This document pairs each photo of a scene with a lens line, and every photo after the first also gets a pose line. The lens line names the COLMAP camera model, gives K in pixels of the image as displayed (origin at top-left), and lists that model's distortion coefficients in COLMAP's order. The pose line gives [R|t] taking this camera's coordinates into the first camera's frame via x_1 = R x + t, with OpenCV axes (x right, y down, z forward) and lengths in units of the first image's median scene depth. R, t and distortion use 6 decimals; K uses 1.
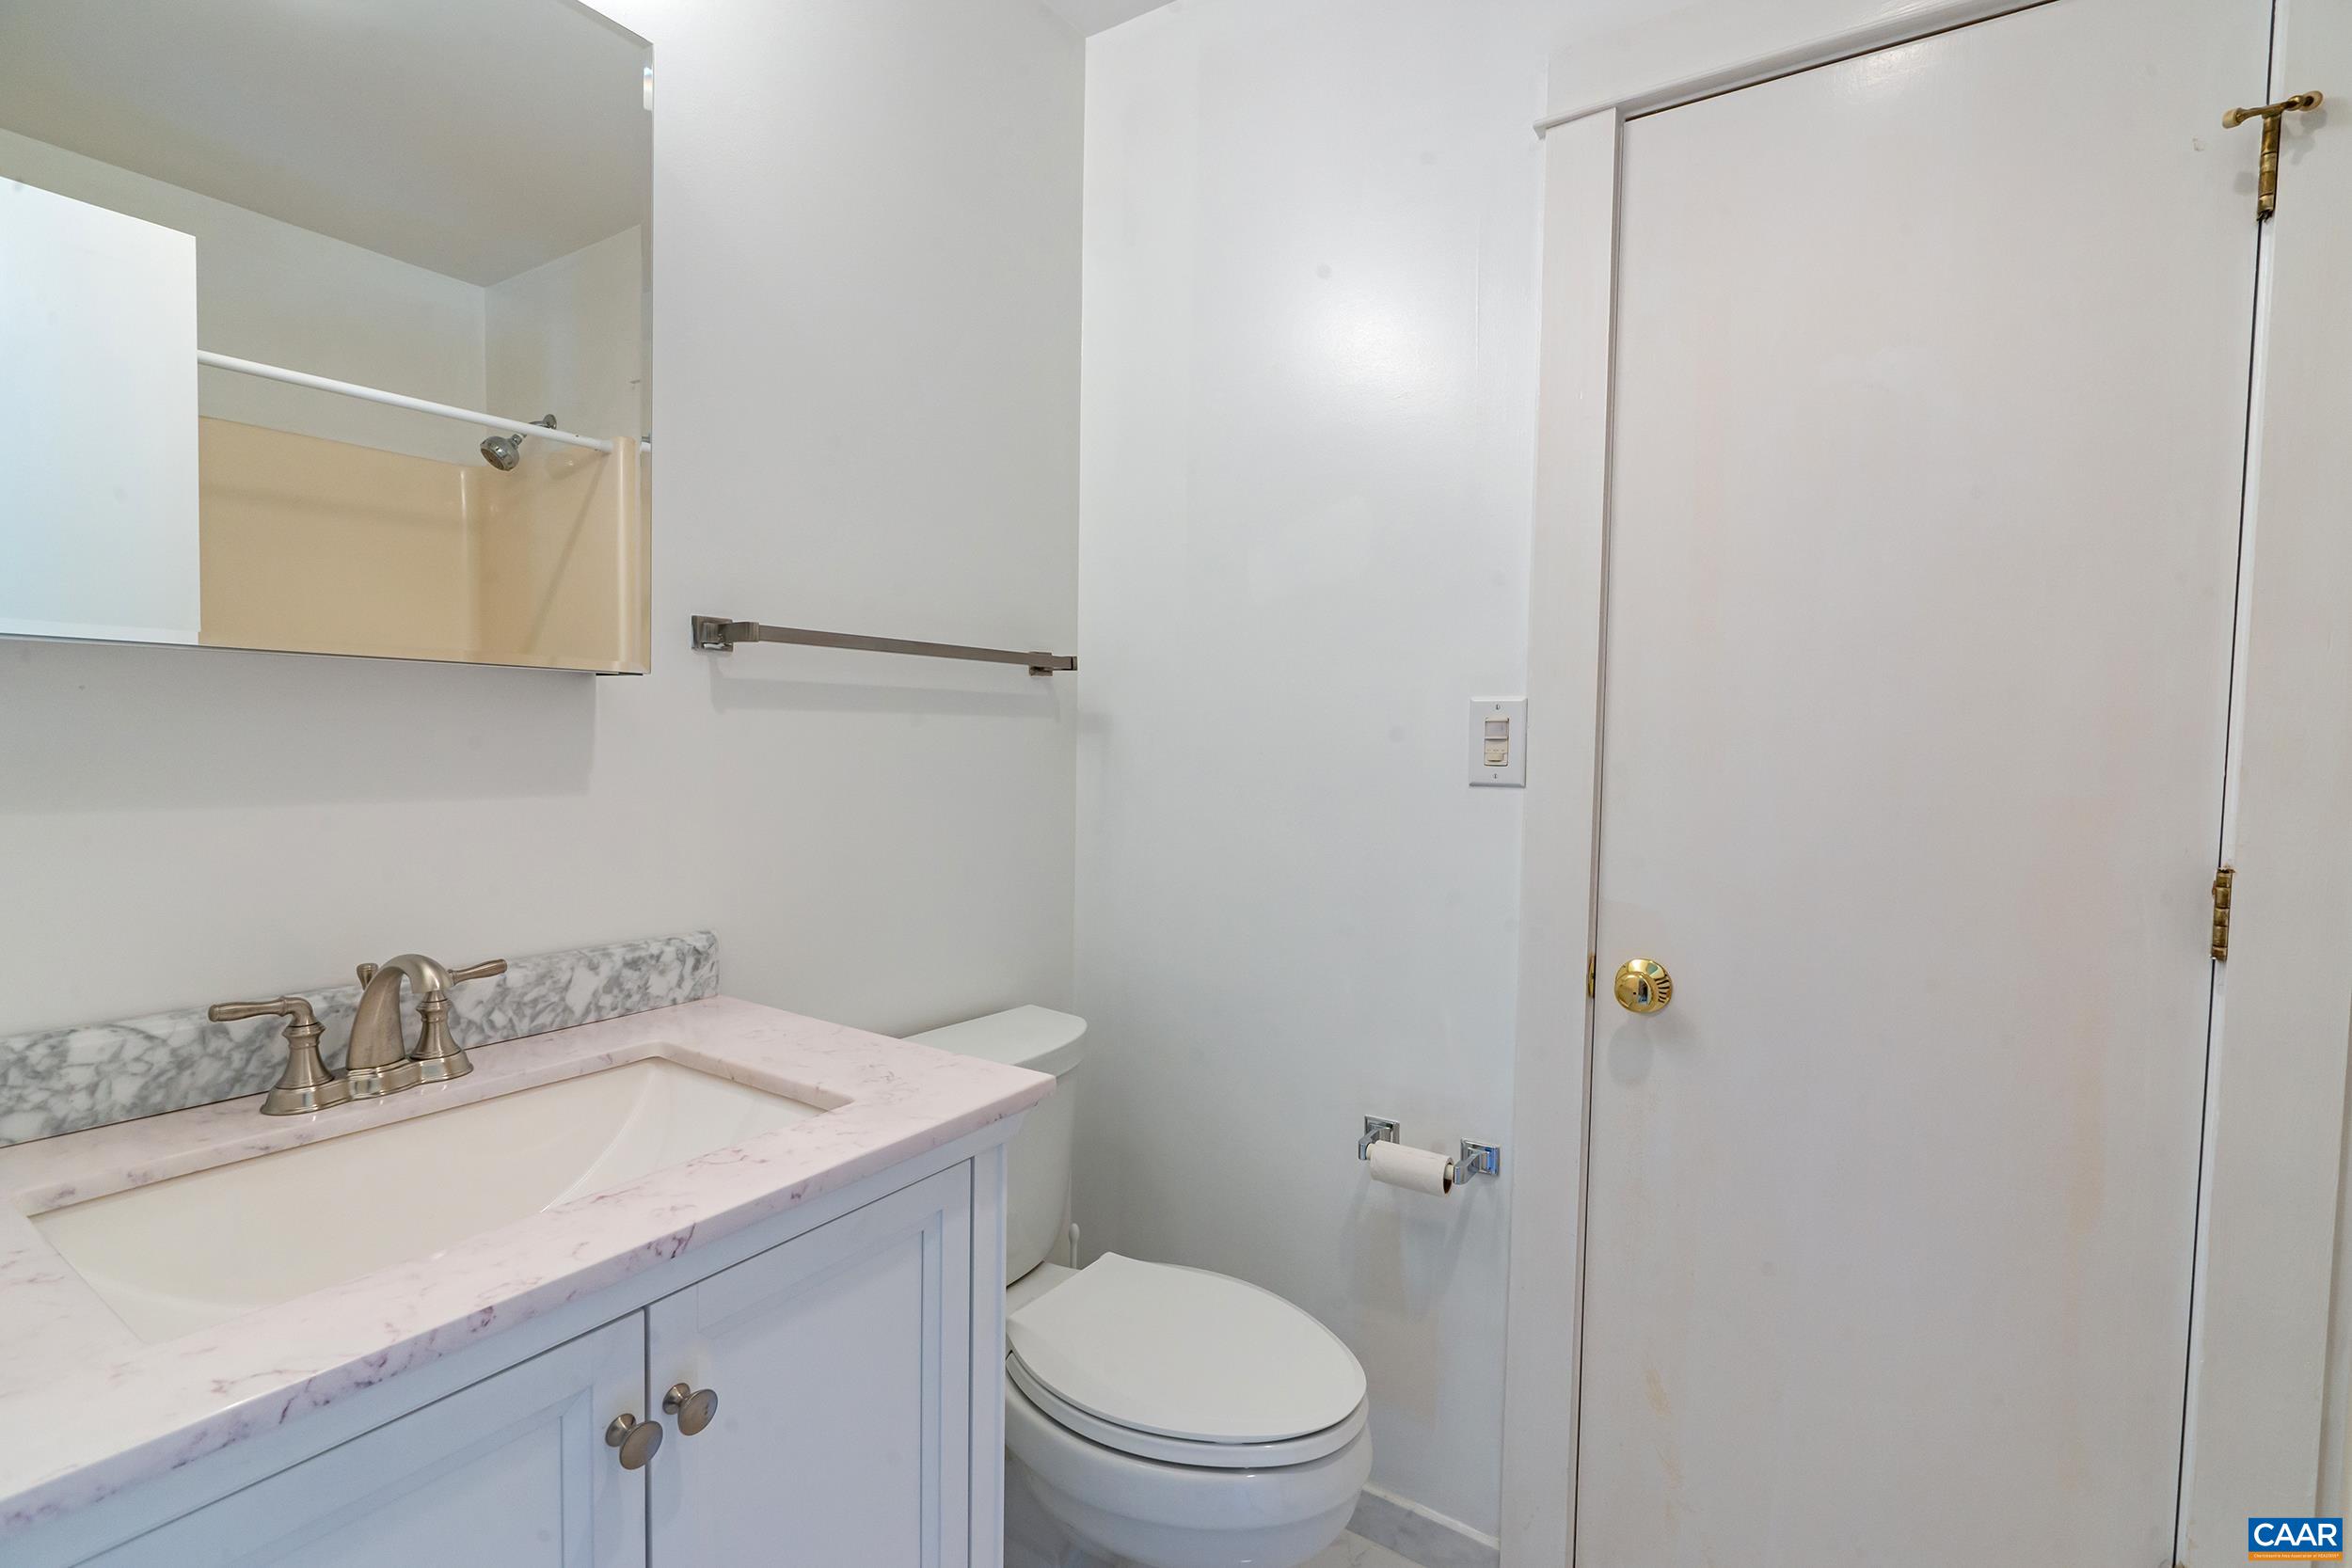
lens RADIAL K [[1067.8, 0, 1187.7], [0, 1067.8, 783.9], [0, 0, 1]] dist [-0.001998, 0.000120]
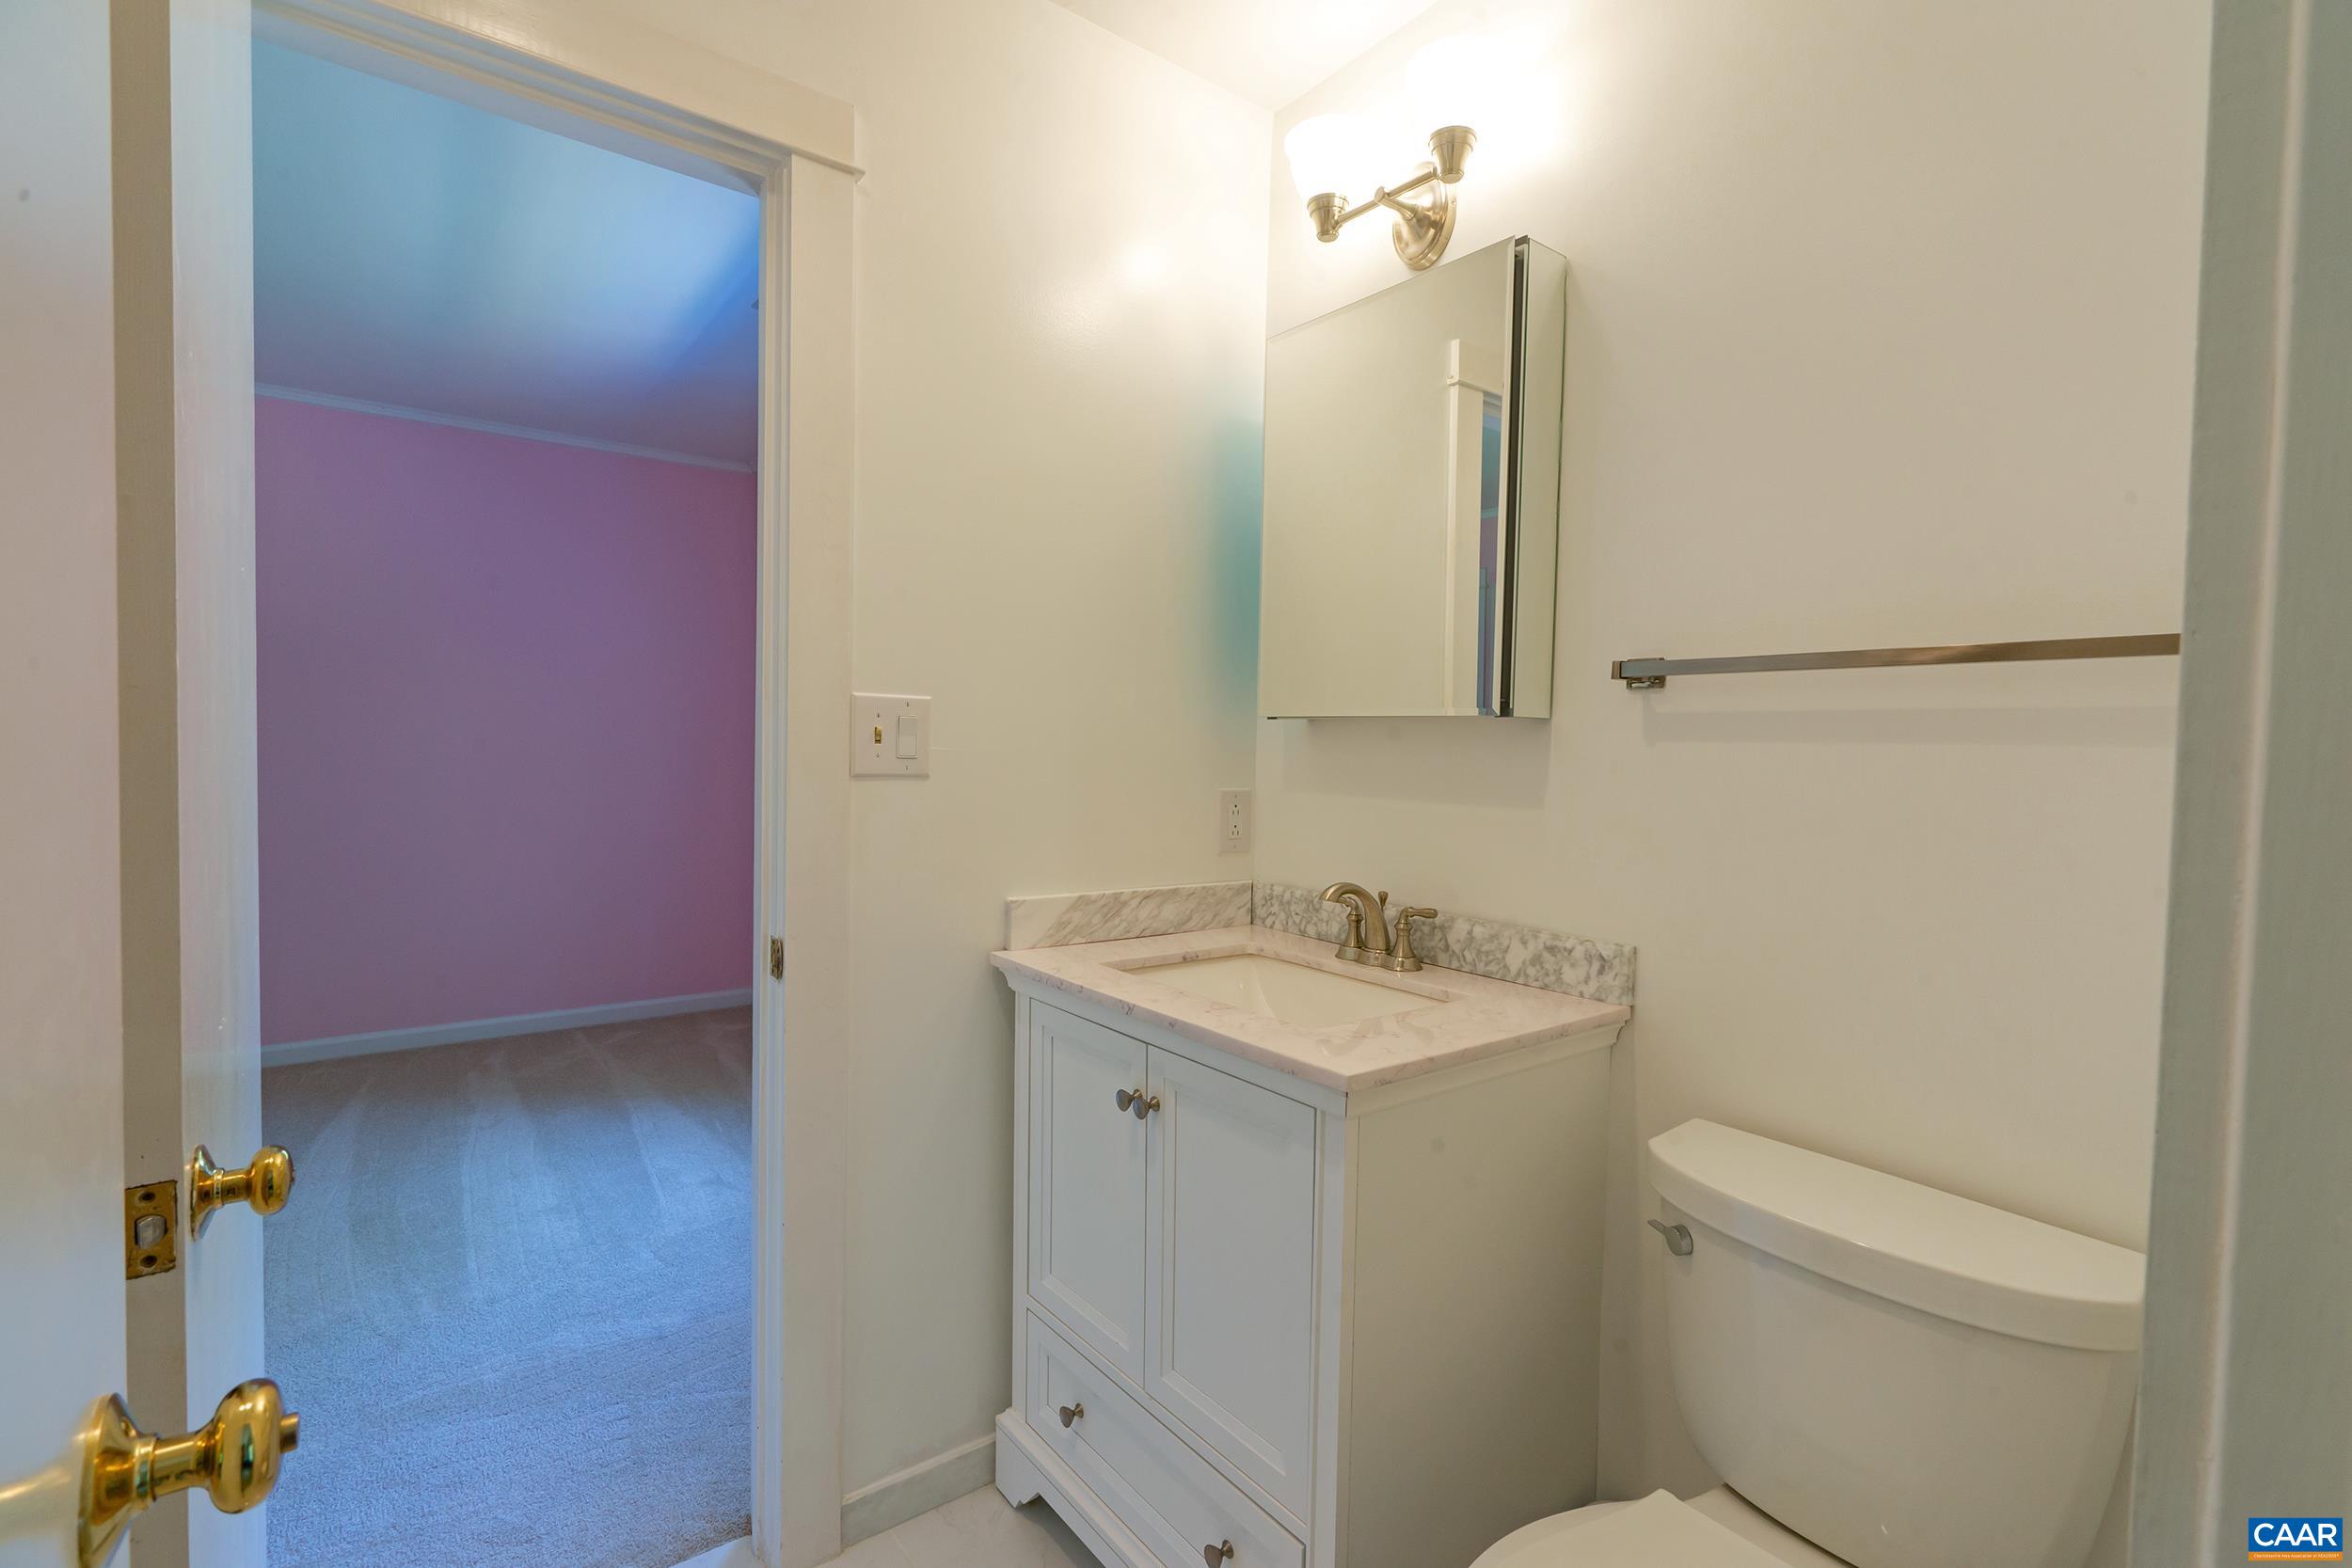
lens RADIAL K [[1067.8, 0, 1187.7], [0, 1067.8, 783.9], [0, 0, 1]] dist [-0.001998, 0.000120]
pose [[-0.308551, 0.012204, -0.951129, 0.799688], [-0.072367, 0.996719, 0.036265, -0.038275], [0.948451, 0.080021, -0.306656, 0.981754]]
